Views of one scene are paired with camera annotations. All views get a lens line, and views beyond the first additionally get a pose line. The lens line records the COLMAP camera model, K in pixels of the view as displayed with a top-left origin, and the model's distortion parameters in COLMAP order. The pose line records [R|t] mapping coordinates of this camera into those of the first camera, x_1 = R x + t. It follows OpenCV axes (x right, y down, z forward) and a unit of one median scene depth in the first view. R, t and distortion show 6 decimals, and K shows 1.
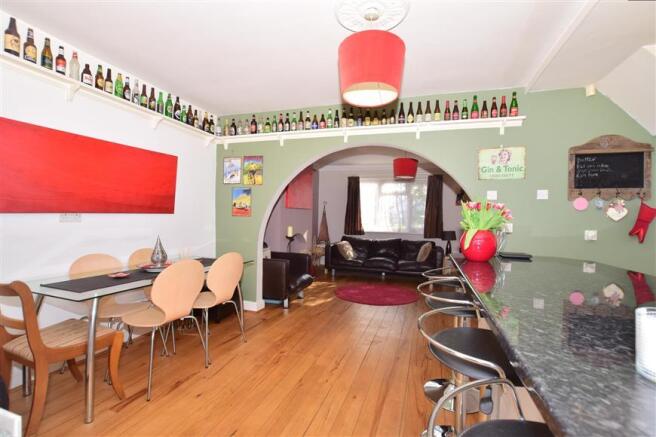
lens RADIAL K [[288.7, 0, 324.4], [0, 288.7, 218.8], [0, 0, 1]] dist [-0.030200, 0.003609]
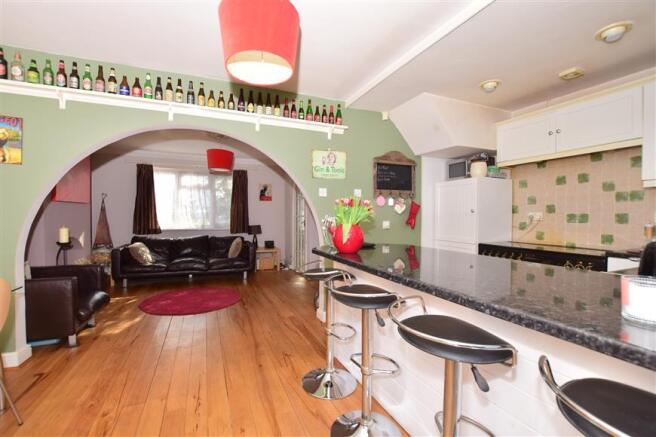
lens RADIAL K [[288.7, 0, 316.8], [0, 288.7, 216.3], [0, 0, 1]] dist [-0.030200, 0.003609]
pose [[0.760942, -0.019296, 0.648533, -0.151609], [0.013141, 0.999811, 0.014328, -0.004316], [-0.648687, -0.002381, 0.761052, 0.139239]]
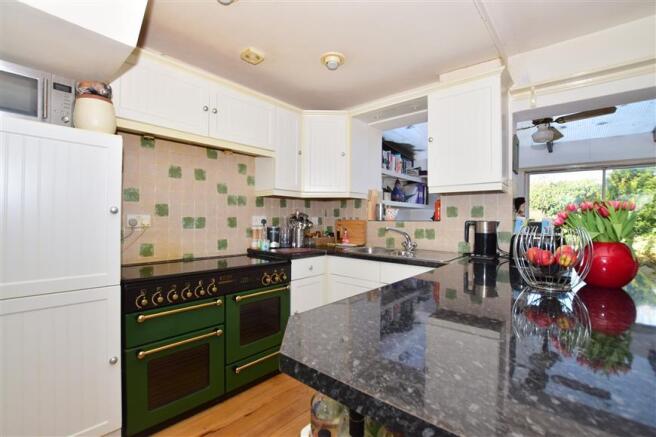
lens RADIAL K [[288.7, 0, 326.3], [0, 288.7, 220.5], [0, 0, 1]] dist [-0.030200, 0.003609]
pose [[-0.921329, -0.031131, 0.387536, 0.442010], [-0.025144, 0.999473, 0.020512, -0.003962], [-0.387970, 0.009154, -0.921626, 0.816578]]
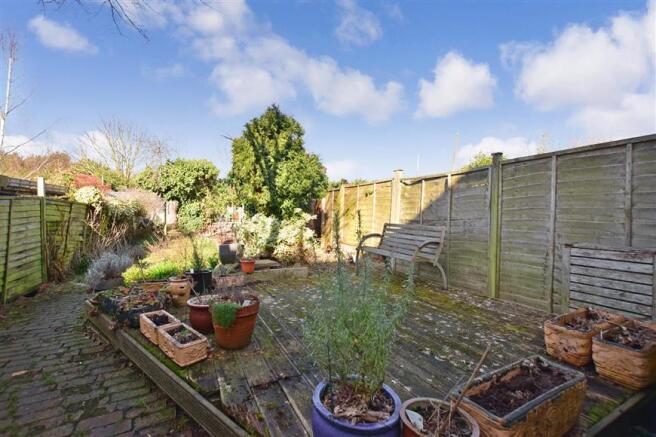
lens RADIAL K [[288.7, 0, 323.9], [0, 288.7, 220.7], [0, 0, 1]] dist [-0.030200, 0.003609]
pose [[-0.721760, -0.004714, -0.692127, -0.095023], [-0.022429, 0.999611, 0.016581, 0.086165], [0.691780, 0.027491, -0.721585, -1.018508]]
